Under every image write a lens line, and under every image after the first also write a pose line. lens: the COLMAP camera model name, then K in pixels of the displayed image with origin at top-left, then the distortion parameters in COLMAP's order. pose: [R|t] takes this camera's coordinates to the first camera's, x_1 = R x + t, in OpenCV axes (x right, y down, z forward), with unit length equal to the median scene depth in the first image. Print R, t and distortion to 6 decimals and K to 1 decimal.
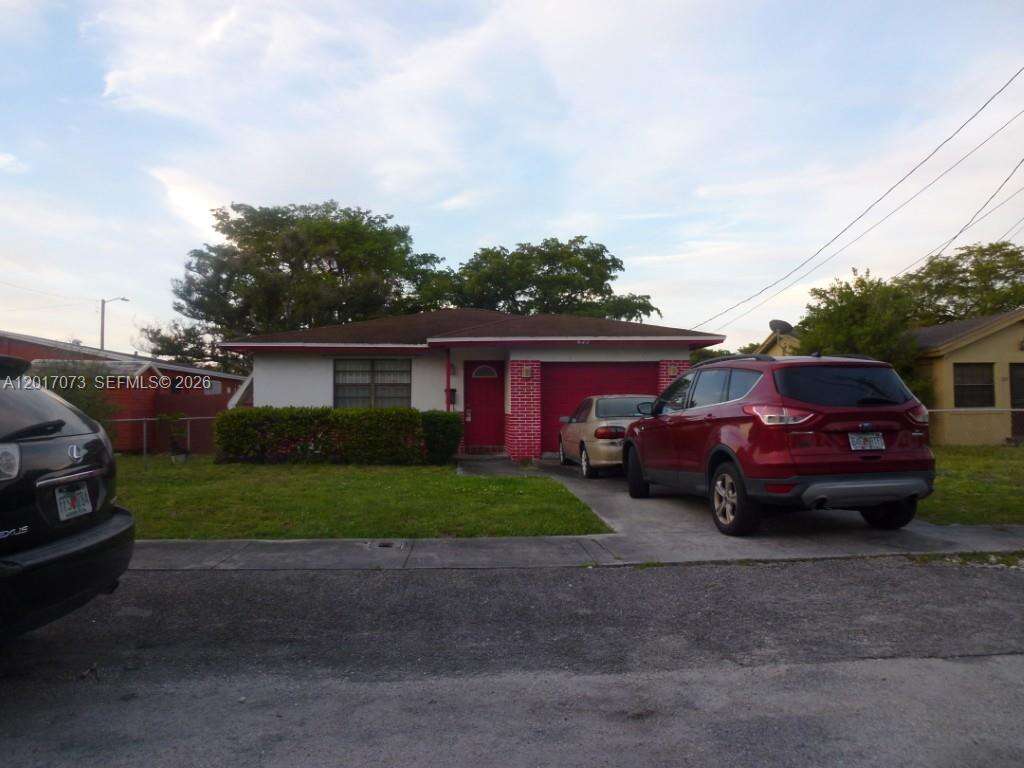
lens RADIAL K [[725.3, 0, 517.4], [0, 725.3, 377.2], [0, 0, 1]] dist [-0.057772, 0.010971]
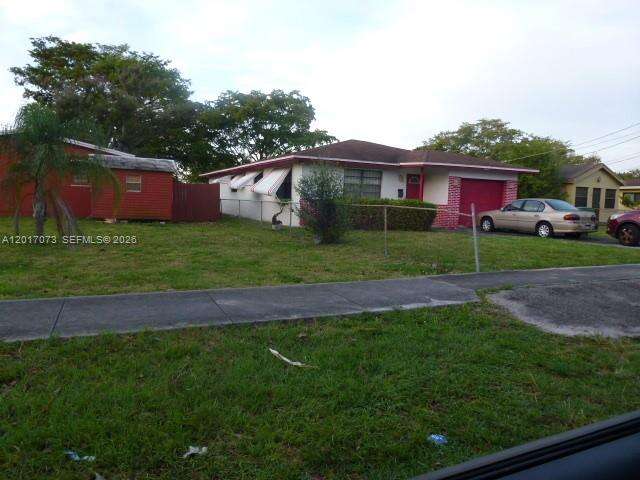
lens RADIAL K [[453.3, 0, 320.6], [0, 453.3, 233.7], [0, 0, 1]] dist [-0.057772, 0.010971]
pose [[0.926733, 0.003674, 0.375703, -0.514806], [-0.052112, 0.991544, 0.118846, 0.001959], [-0.372090, -0.129717, 0.919088, 0.014010]]
